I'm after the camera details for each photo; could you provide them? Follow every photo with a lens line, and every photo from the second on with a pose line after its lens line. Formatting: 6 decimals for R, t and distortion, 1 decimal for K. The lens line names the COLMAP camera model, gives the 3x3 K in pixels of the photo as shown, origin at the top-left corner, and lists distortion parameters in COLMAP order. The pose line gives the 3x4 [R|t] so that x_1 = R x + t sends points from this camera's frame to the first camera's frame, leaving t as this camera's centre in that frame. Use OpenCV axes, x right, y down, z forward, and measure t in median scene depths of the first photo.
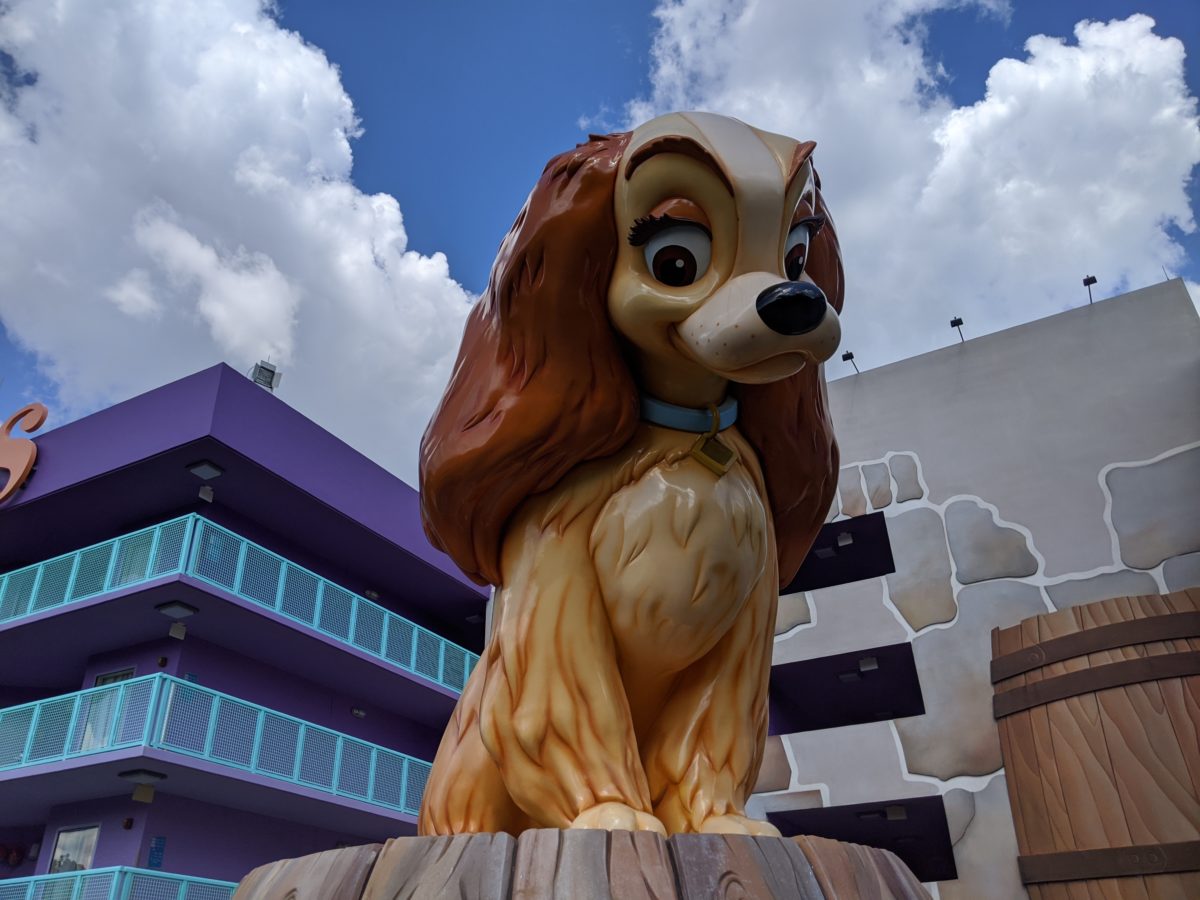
lens RADIAL K [[939.0, 0, 597.3], [0, 939.0, 483.1], [0, 0, 1]] dist [0.078543, -0.118939]
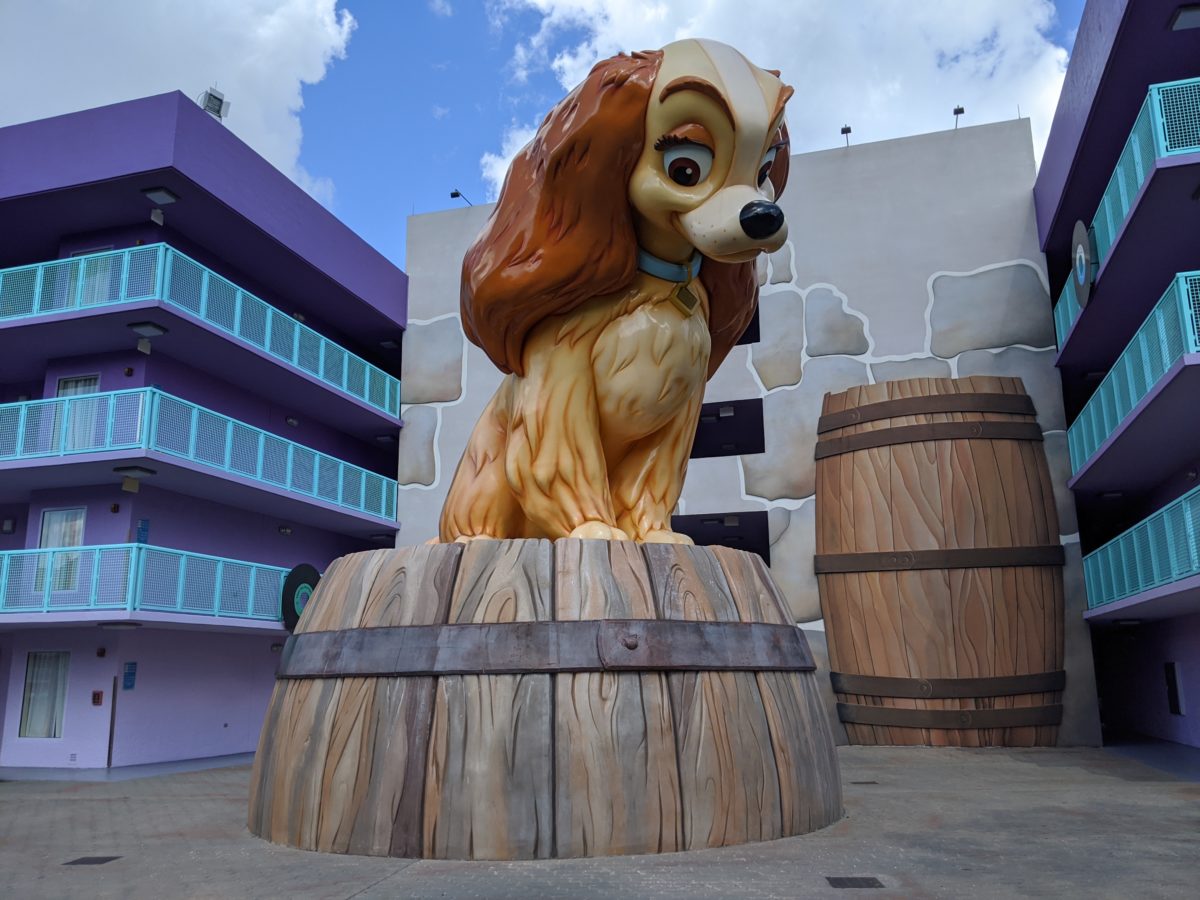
lens RADIAL K [[943.6, 0, 599.5], [0, 943.6, 492.2], [0, 0, 1]] dist [0.259879, -0.407982]
pose [[0.980650, 0.041734, 0.191269, -0.150578], [-0.100913, 0.944973, 0.311196, -0.107505], [-0.167756, -0.324476, 0.930899, -0.244261]]
